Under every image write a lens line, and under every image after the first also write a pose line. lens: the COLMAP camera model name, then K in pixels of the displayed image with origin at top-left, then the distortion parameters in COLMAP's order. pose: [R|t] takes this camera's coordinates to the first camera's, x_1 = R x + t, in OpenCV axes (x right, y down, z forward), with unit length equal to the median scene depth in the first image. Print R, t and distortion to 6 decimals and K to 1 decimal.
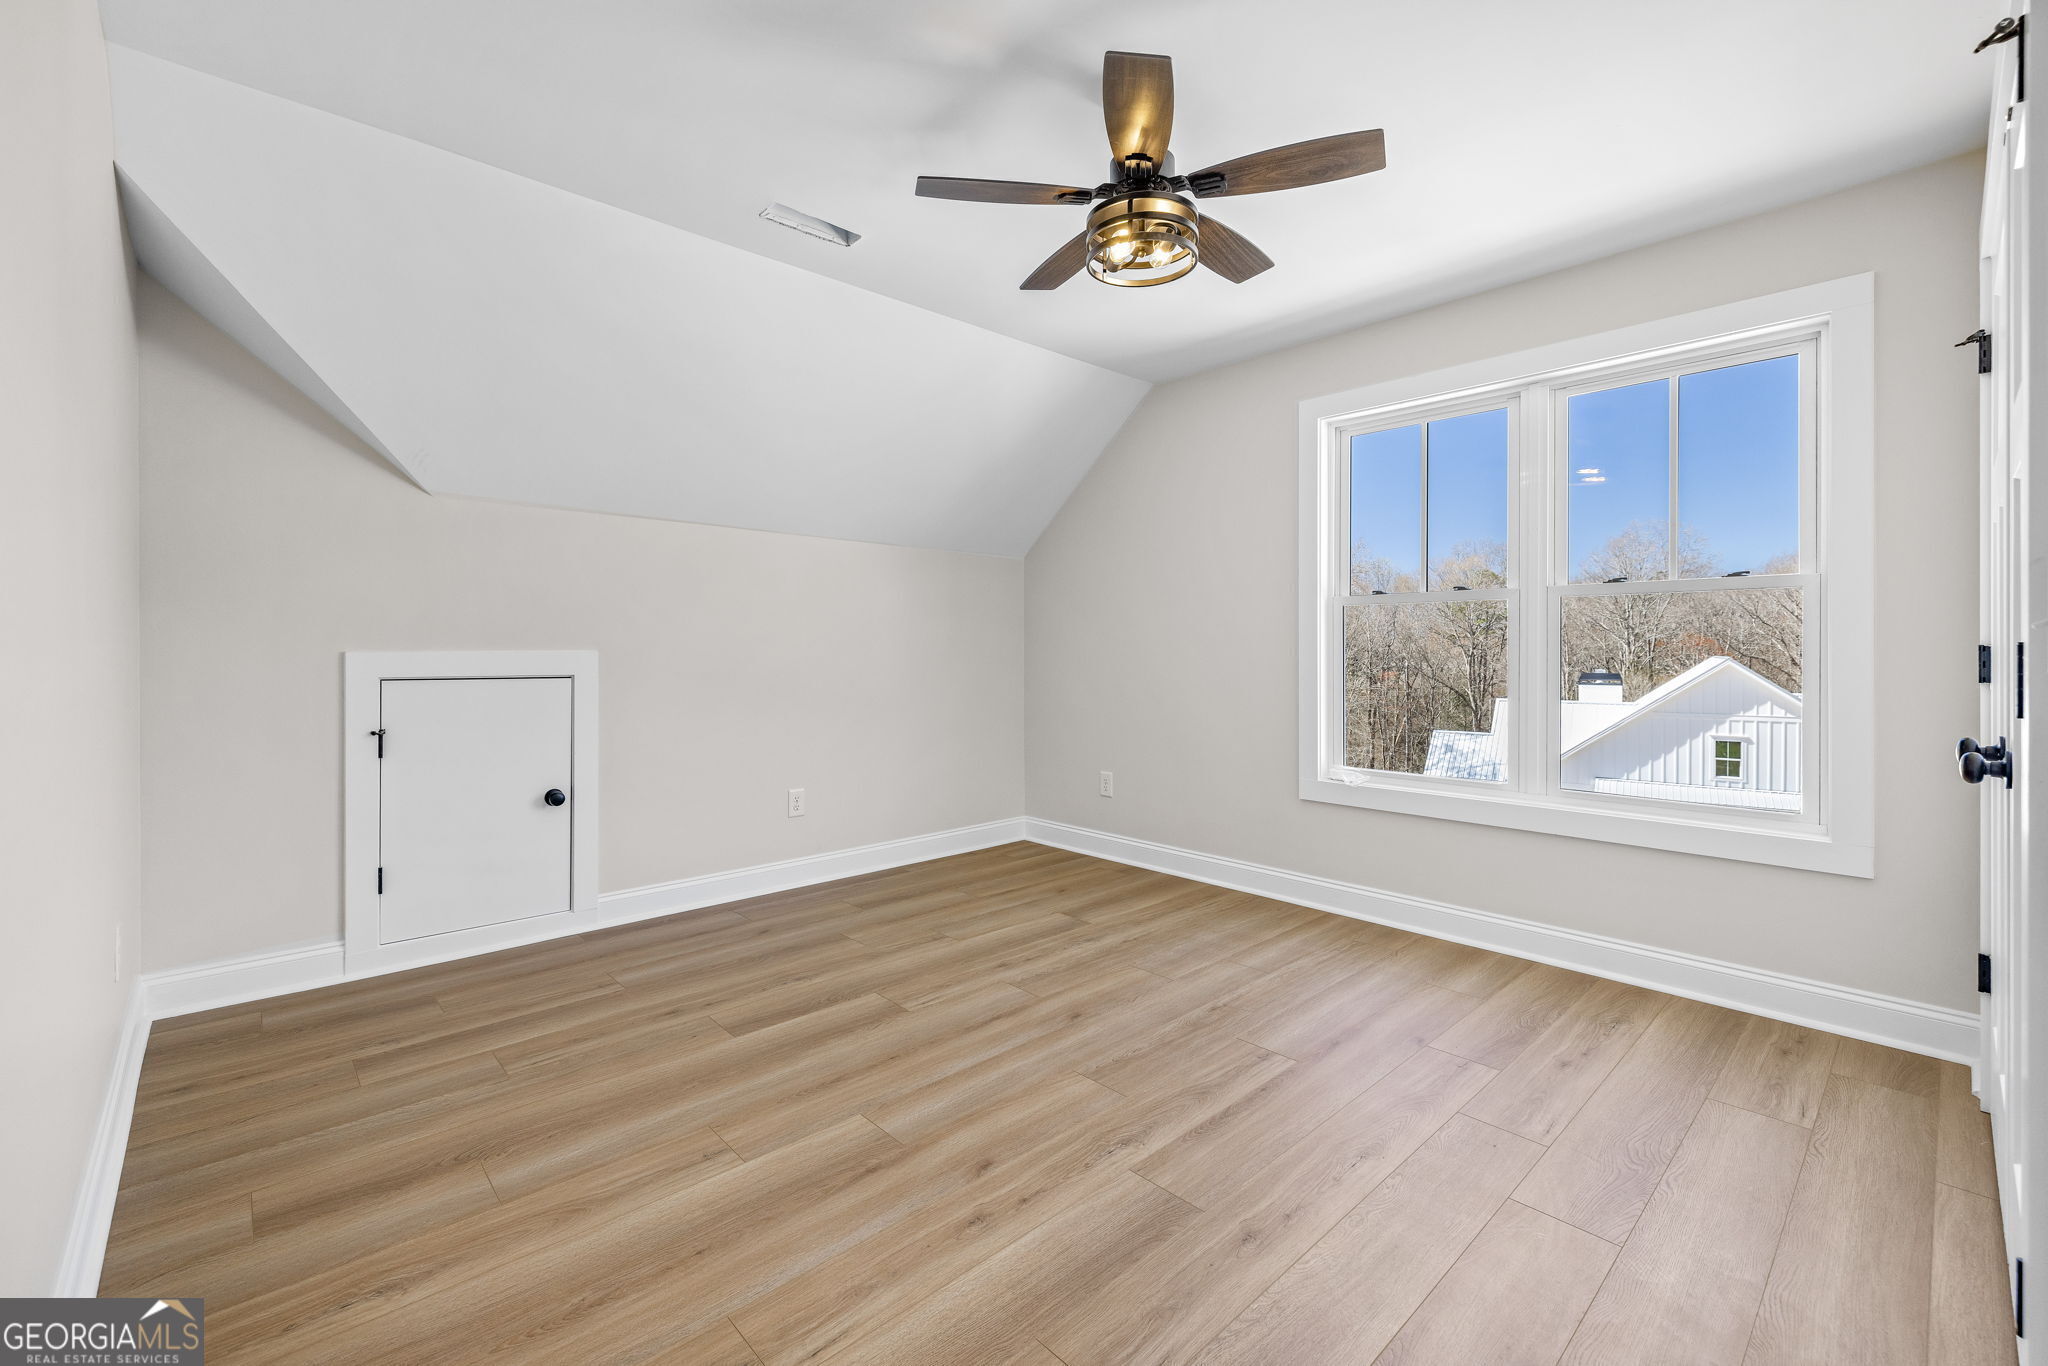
lens RADIAL K [[859.2, 0, 1020.6], [0, 859.2, 669.3], [0, 0, 1]] dist [-0.001058, -0.000035]
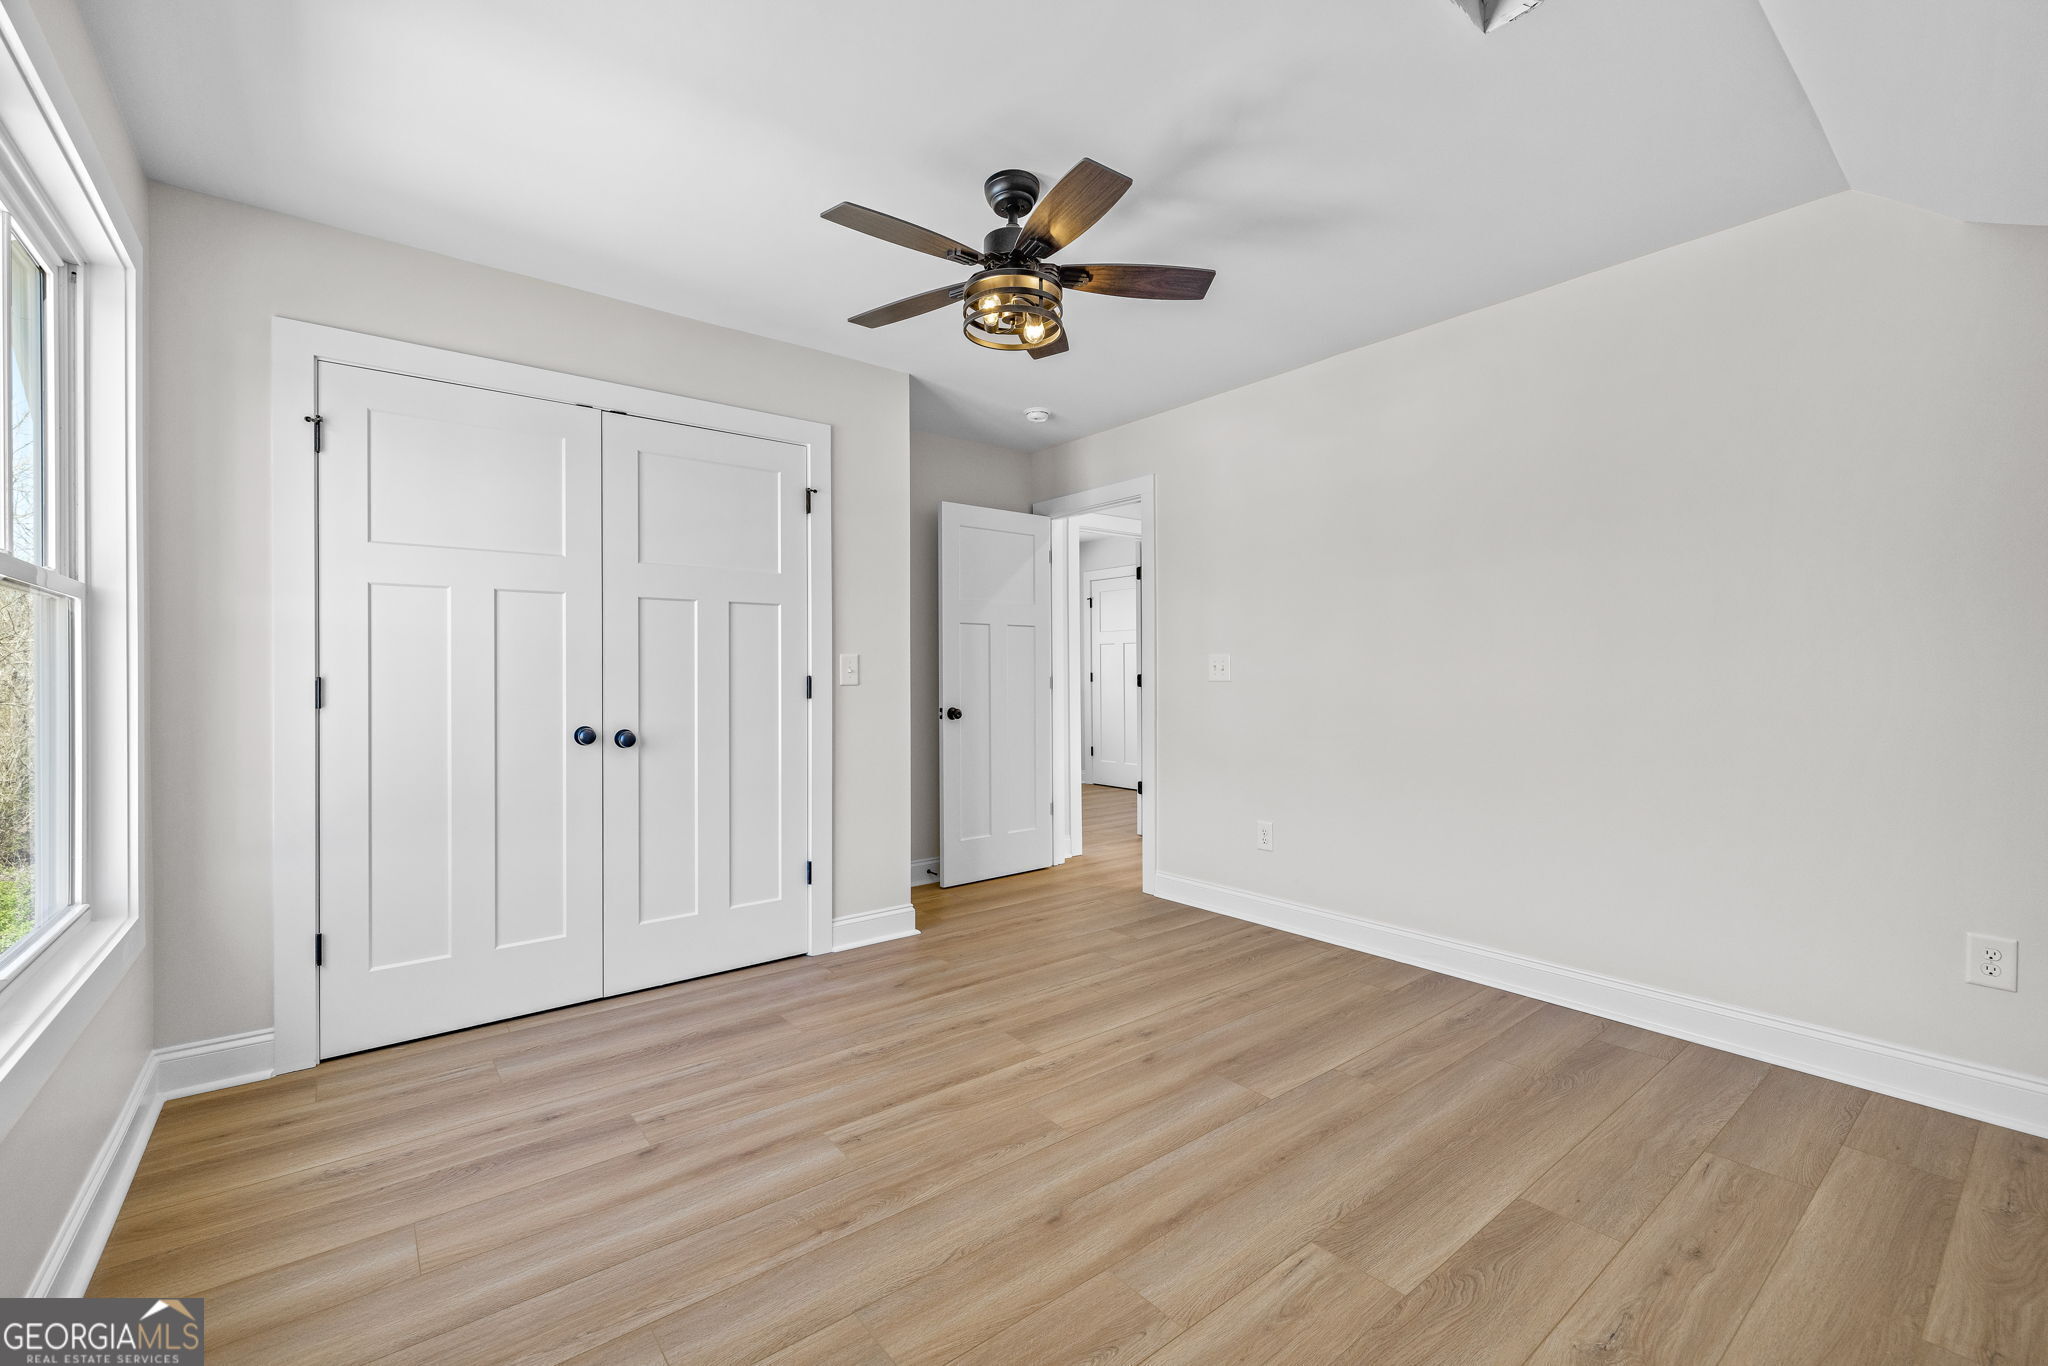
lens RADIAL K [[859.2, 0, 1020.6], [0, 859.2, 669.3], [0, 0, 1]] dist [-0.001058, -0.000035]
pose [[-0.997052, 0.003721, 0.076633, 0.043053], [0.005314, 0.999774, 0.020592, -0.052156], [-0.076539, 0.020938, -0.996847, 1.926423]]
